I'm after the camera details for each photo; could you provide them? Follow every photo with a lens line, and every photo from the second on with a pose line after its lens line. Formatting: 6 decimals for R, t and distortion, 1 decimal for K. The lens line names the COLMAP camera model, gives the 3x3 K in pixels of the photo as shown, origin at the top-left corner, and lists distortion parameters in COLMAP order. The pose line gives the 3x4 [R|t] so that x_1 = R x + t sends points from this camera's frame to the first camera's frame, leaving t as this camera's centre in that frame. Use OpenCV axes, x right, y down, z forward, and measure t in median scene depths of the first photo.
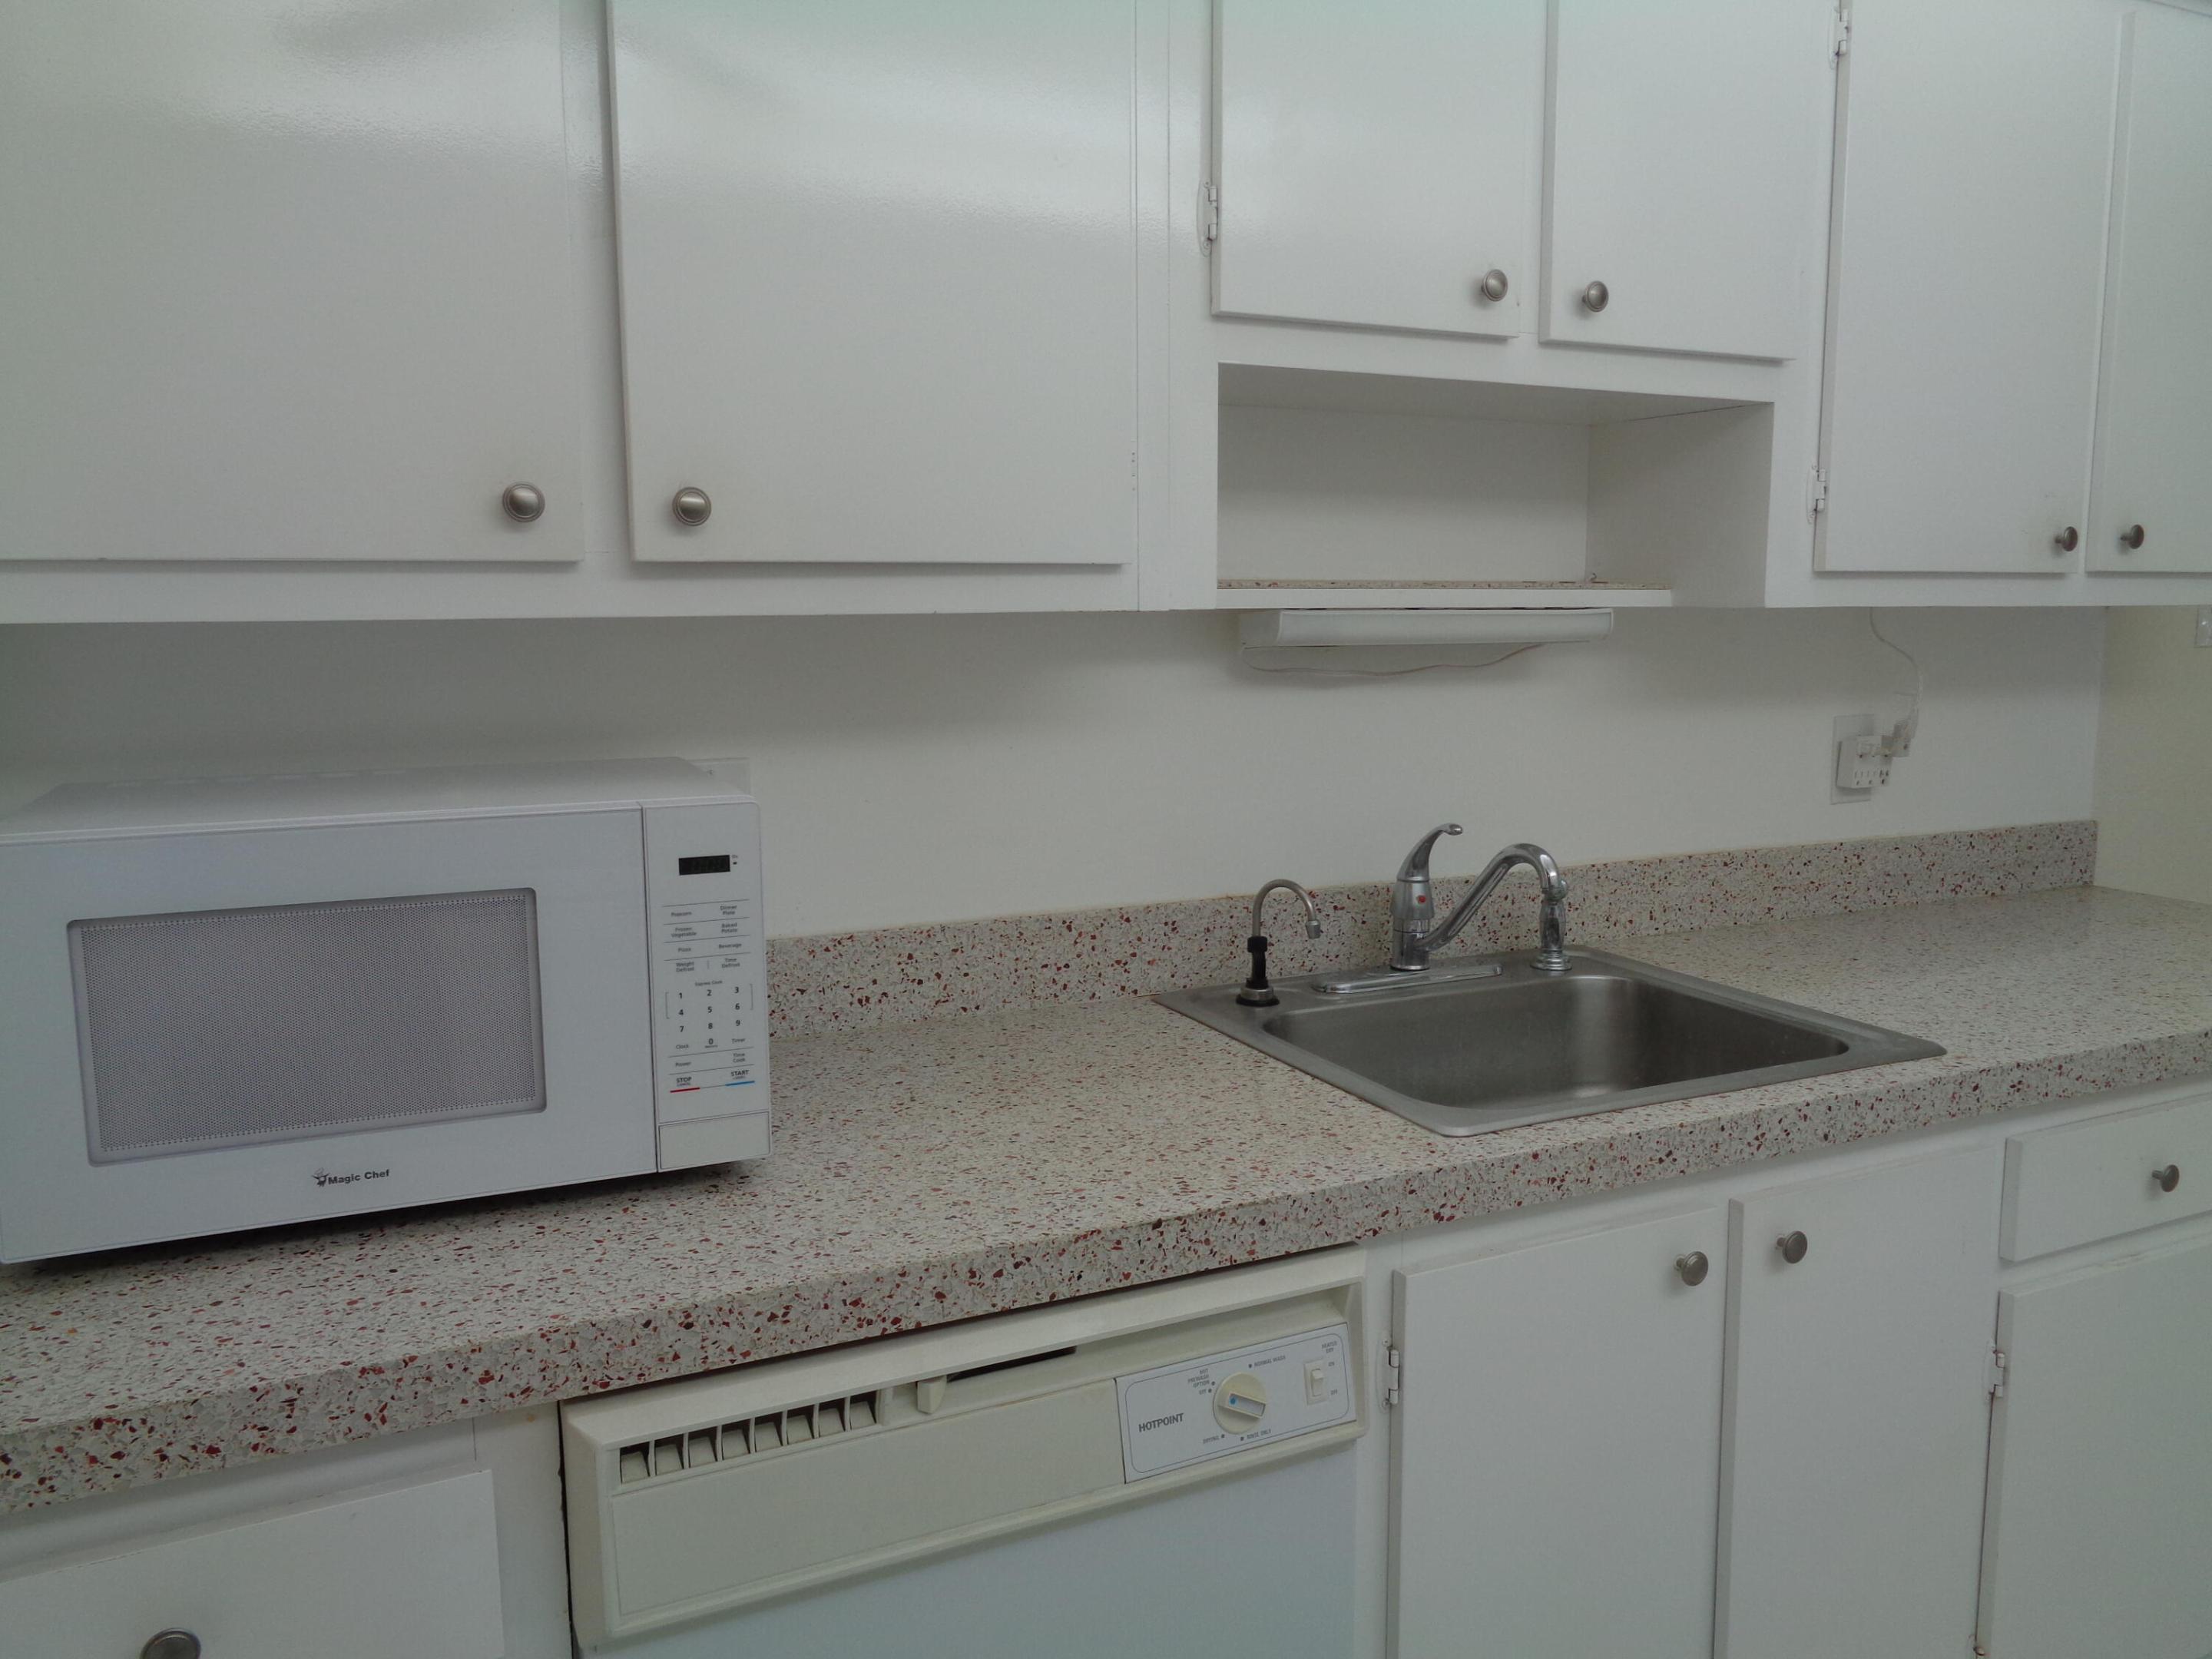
lens RADIAL K [[1658.6, 0, 1111.9], [0, 1658.6, 823.8], [0, 0, 1]] dist [0.008726, -0.015150]
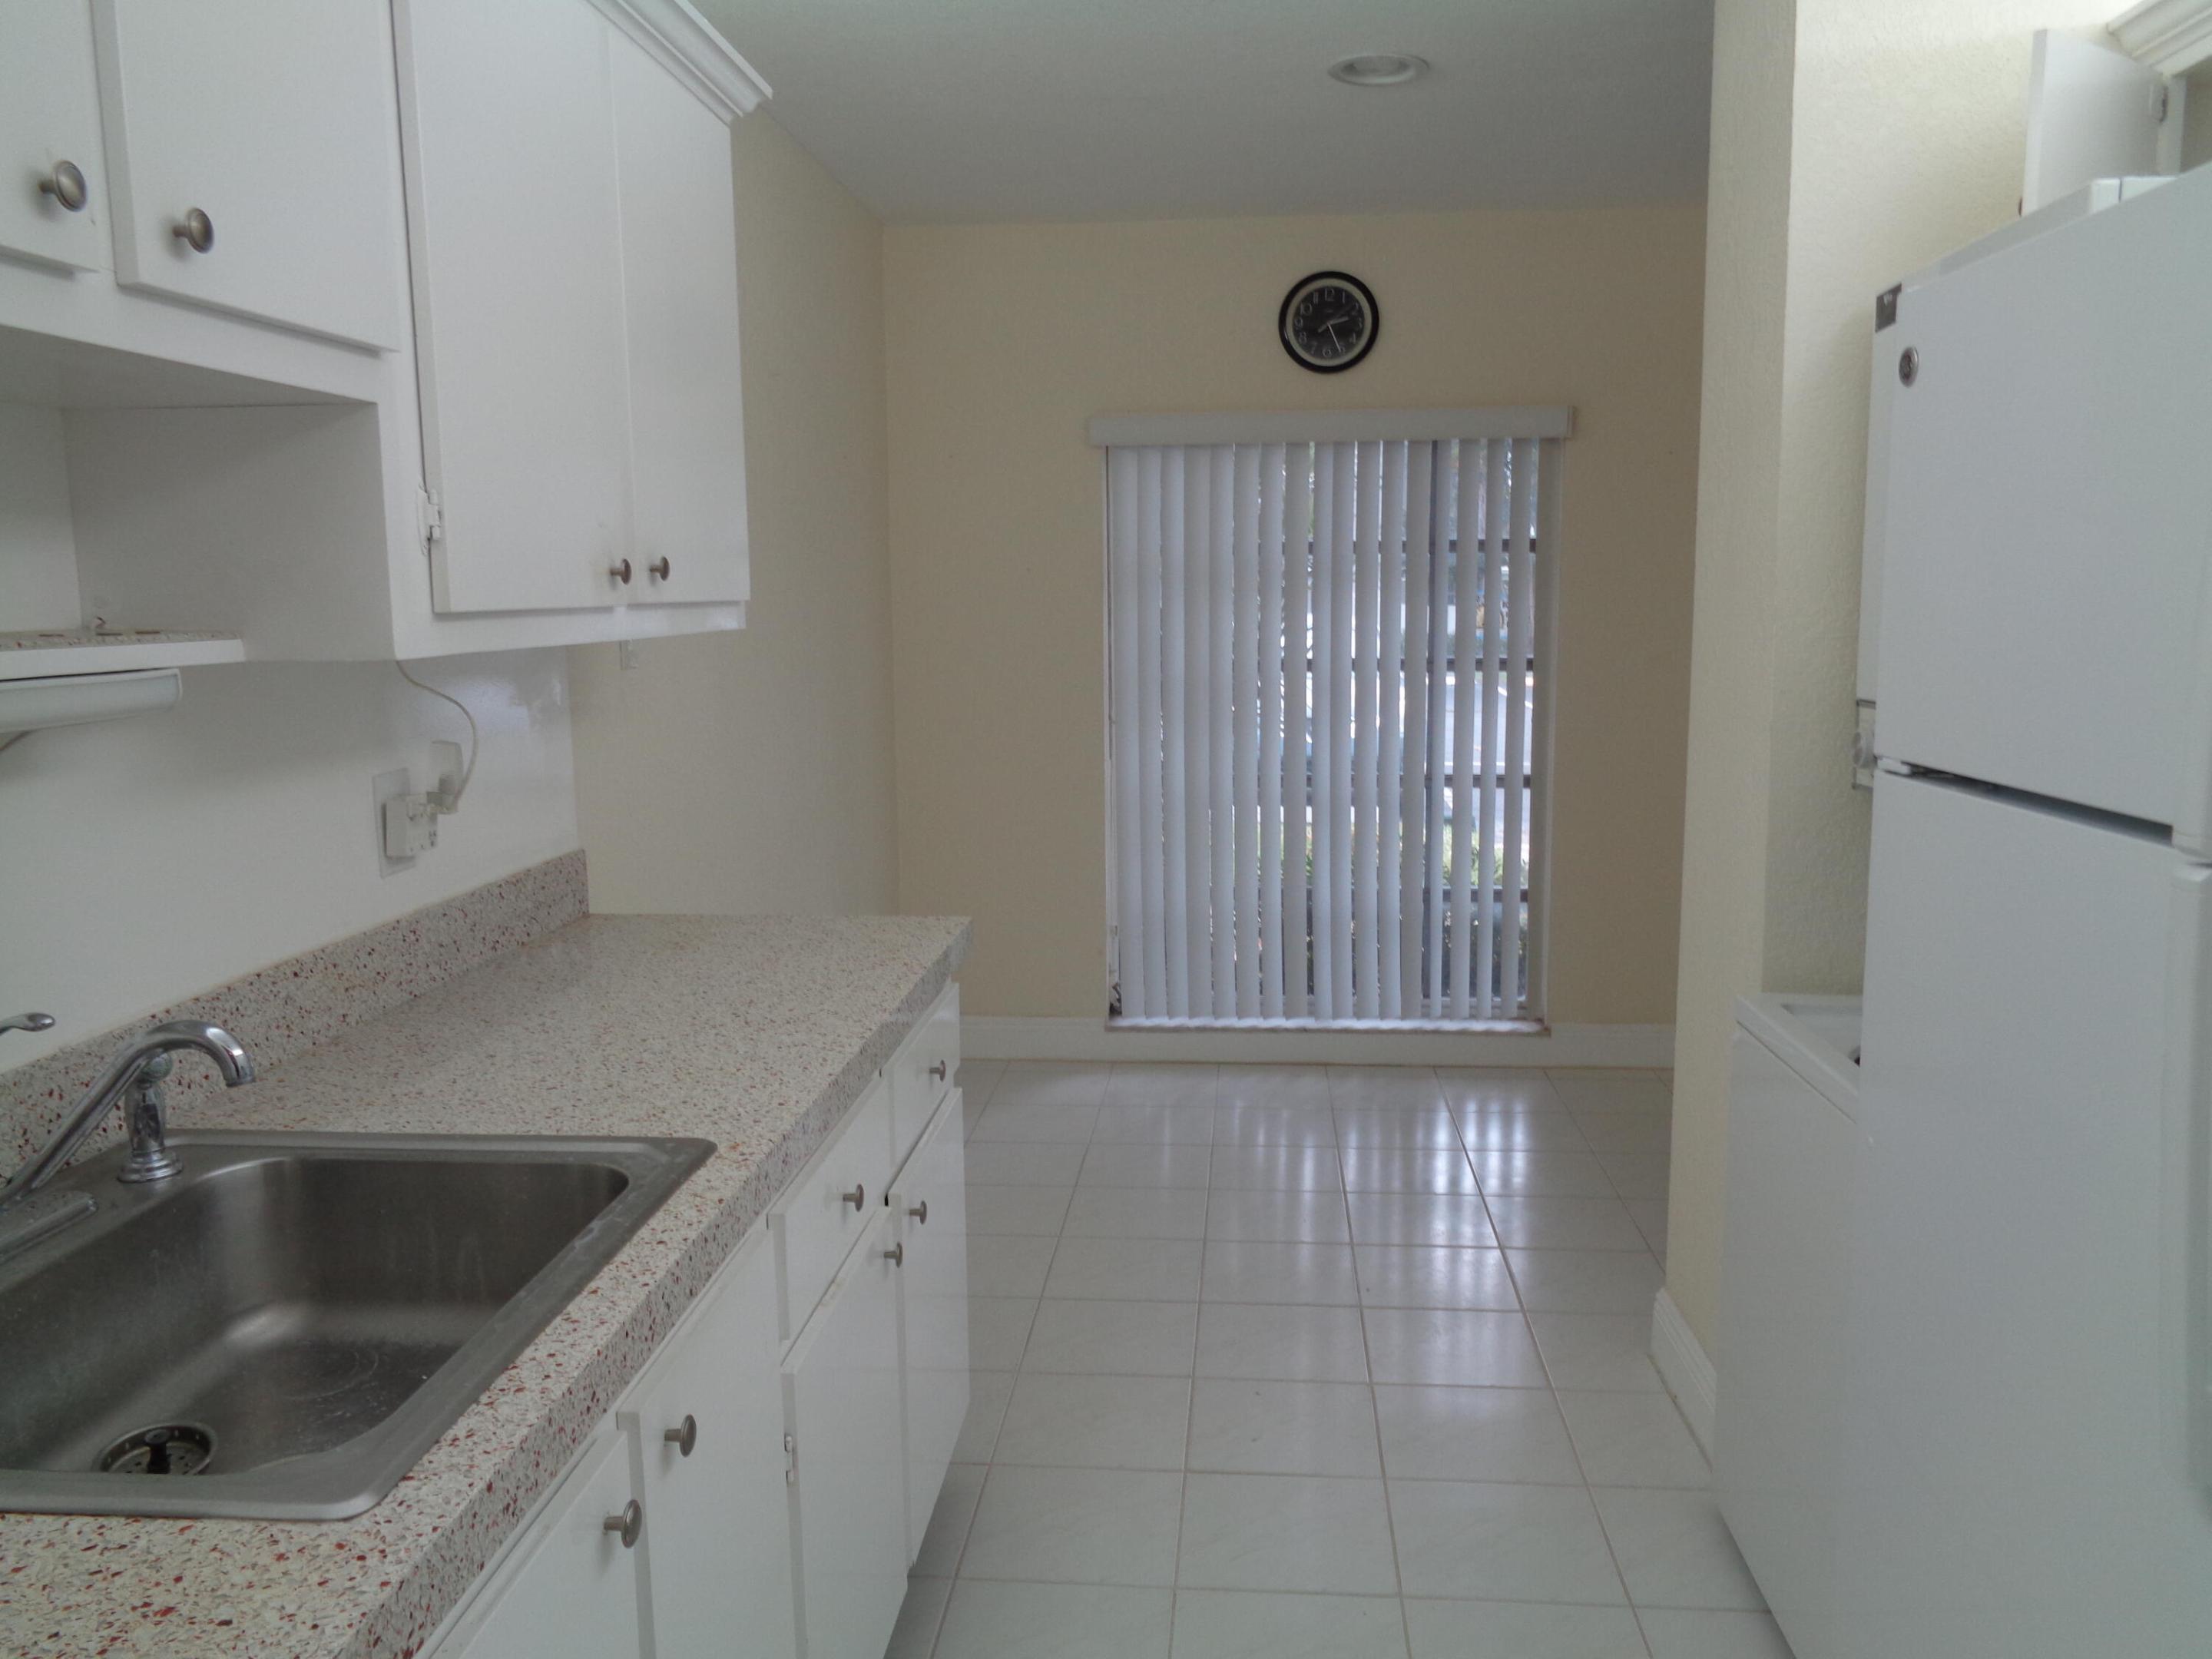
lens RADIAL K [[1658.6, 0, 1101.1], [0, 1658.6, 822.6], [0, 0, 1]] dist [0.008726, -0.015150]
pose [[0.519981, -0.128900, 0.844396, -0.109354], [0.134027, 0.988616, 0.068381, -0.058714], [-0.843597, 0.077615, 0.531337, 0.280887]]
